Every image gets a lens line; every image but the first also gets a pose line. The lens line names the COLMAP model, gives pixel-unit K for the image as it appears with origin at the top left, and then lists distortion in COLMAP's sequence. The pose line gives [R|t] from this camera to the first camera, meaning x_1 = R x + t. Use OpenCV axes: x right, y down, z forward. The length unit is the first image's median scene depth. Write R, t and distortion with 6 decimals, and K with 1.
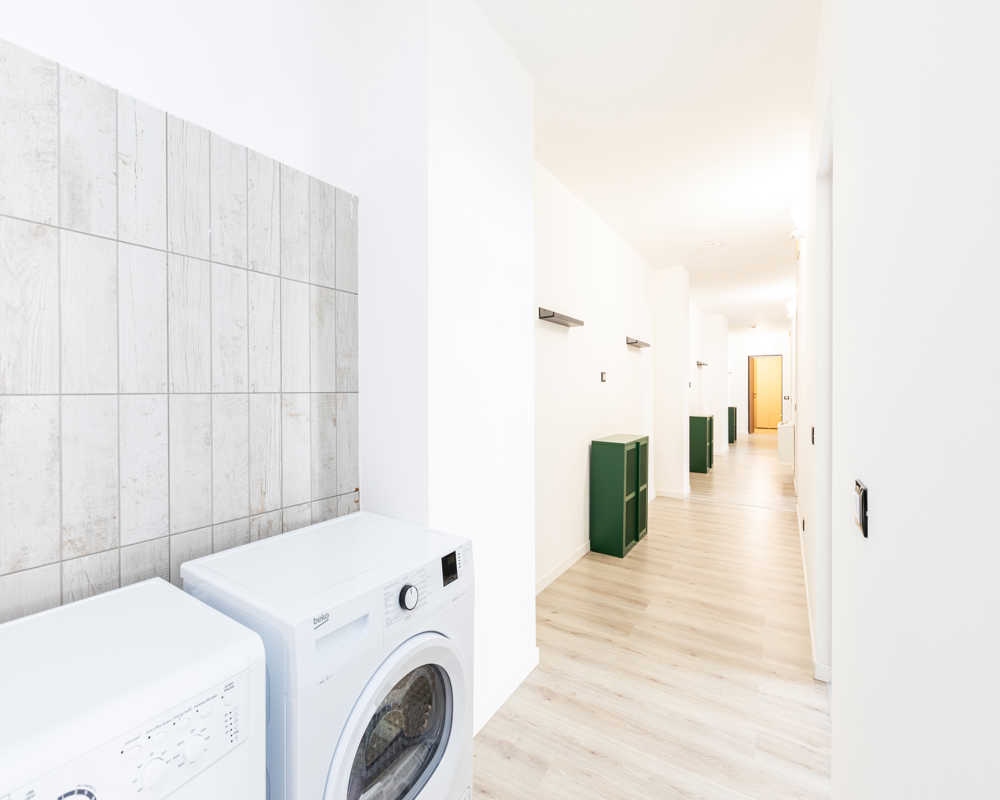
lens RADIAL K [[439.9, 0, 496.1], [0, 439.9, 391.5], [0, 0, 1]] dist [0.000634, 0.000159]
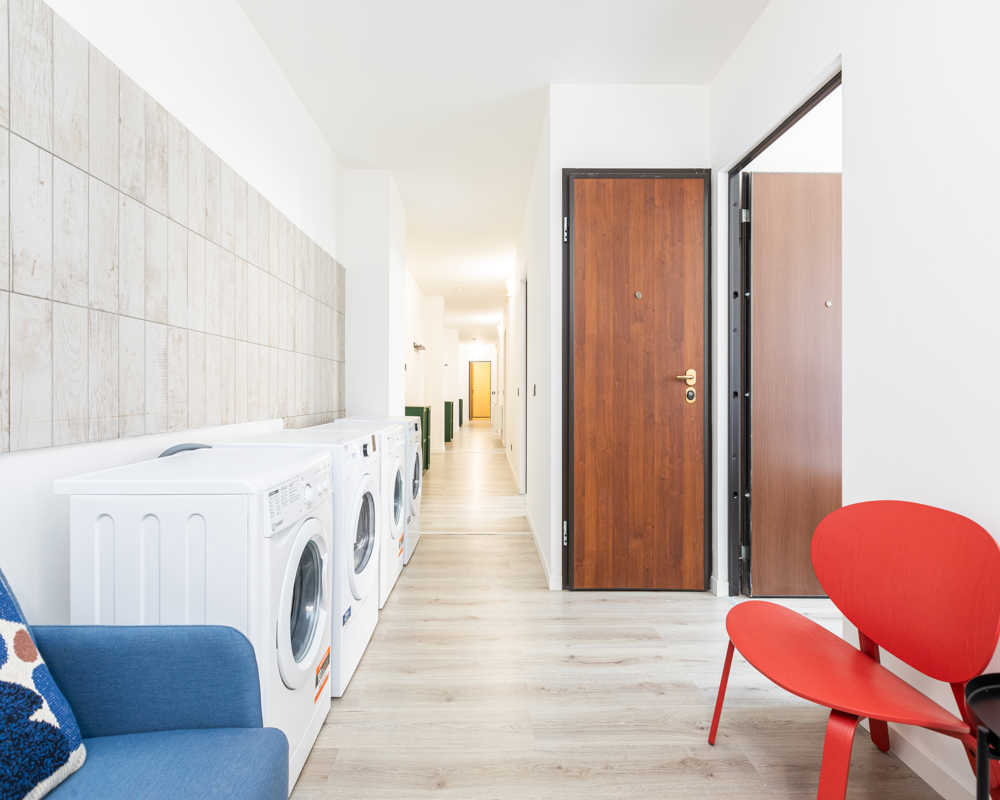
lens RADIAL K [[447.8, 0, 488.1], [0, 447.8, 390.8], [0, 0, 1]] dist [0.000640, -0.000040]
pose [[0.833749, 0.008530, 0.552078, -0.576540], [-0.004063, 0.999948, -0.009314, 0.094848], [-0.552129, 0.005523, 0.833740, -0.712826]]
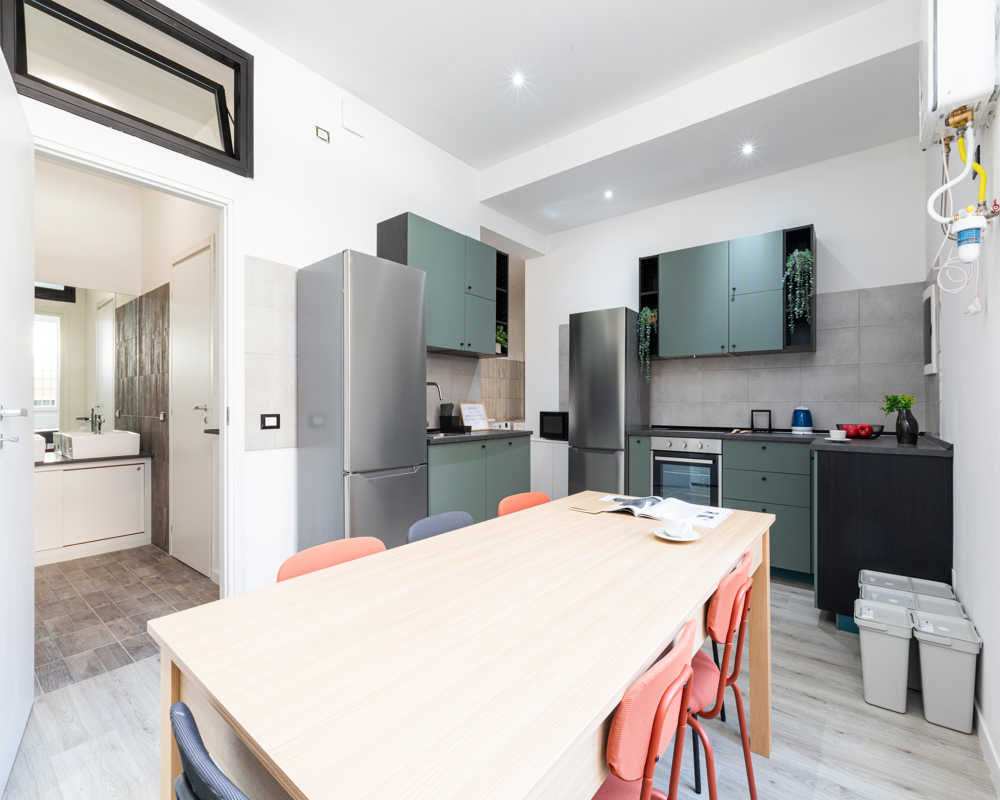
lens RADIAL K [[463.0, 0, 527.0], [0, 463.0, 402.3], [0, 0, 1]] dist [-0.007112, -0.000796]
pose [[0.997820, 0.006179, -0.065709, 0.015821], [-0.006514, 0.999967, -0.004884, 0.044872], [0.065677, 0.005302, 0.997827, -2.909642]]
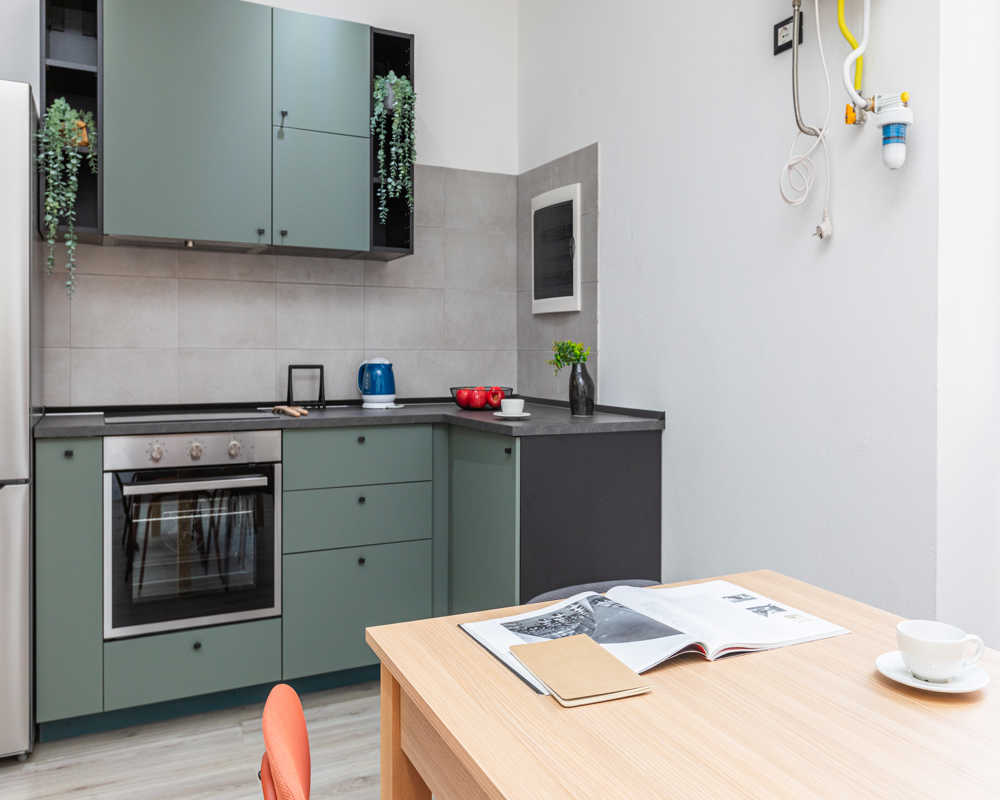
lens RADIAL K [[830.6, 0, 547.5], [0, 830.6, 358.7], [0, 0, 1]] dist [0.003260, -0.001945]
pose [[0.499110, -0.000267, 0.866539, -0.310139], [-0.006461, 0.999971, 0.004029, 0.038599], [-0.866515, -0.007609, 0.499093, -2.398716]]
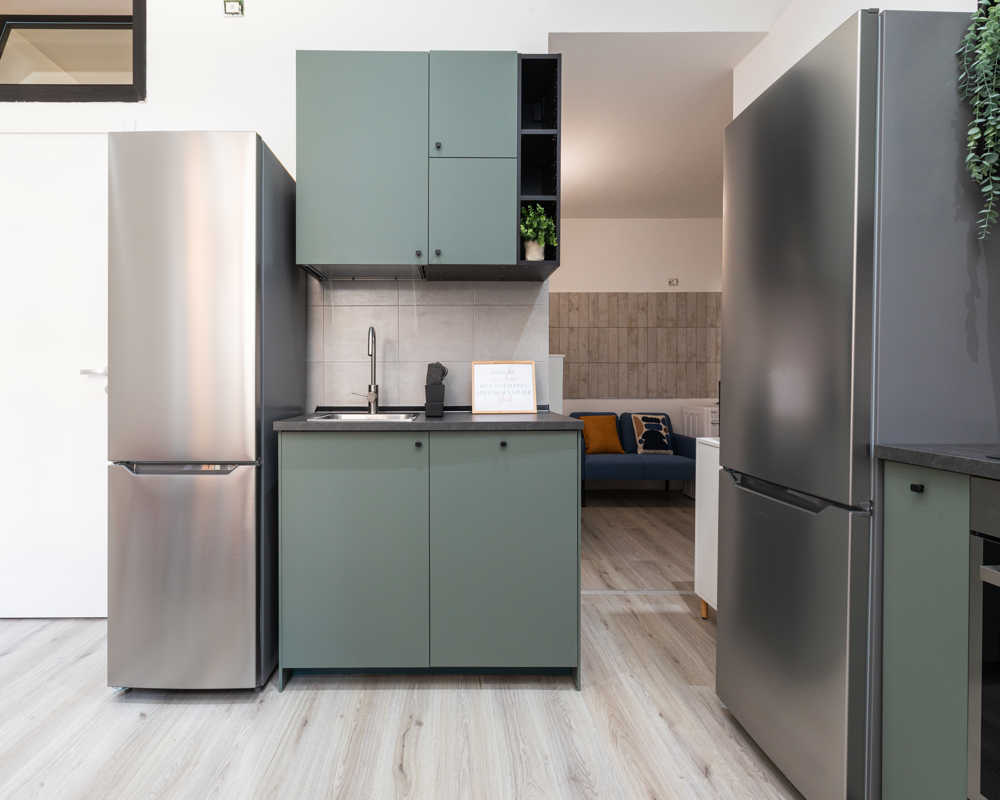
lens RADIAL K [[480.8, 0, 454.0], [0, 480.8, 382.1], [0, 0, 1]] dist [0.000532, -0.000259]
pose [[0.550336, 0.011234, -0.834868, 0.401957], [-0.004909, 0.999936, 0.010219, 0.067896], [0.834929, -0.001525, 0.550356, -1.951960]]
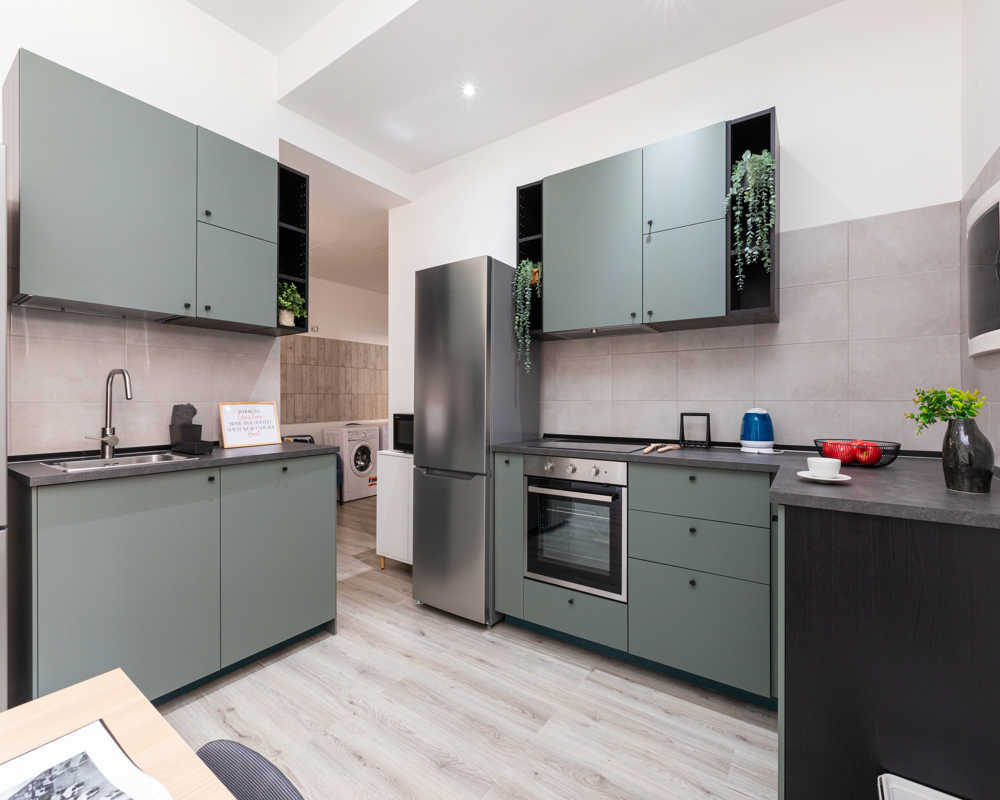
lens RADIAL K [[446.3, 0, 502.9], [0, 446.3, 399.6], [0, 0, 1]] dist [-0.000362, 0.000083]
pose [[0.998949, 0.004968, -0.045565, 0.311668], [-0.005011, 0.999987, -0.000834, 0.031621], [0.045561, 0.001061, 0.998961, -2.330592]]
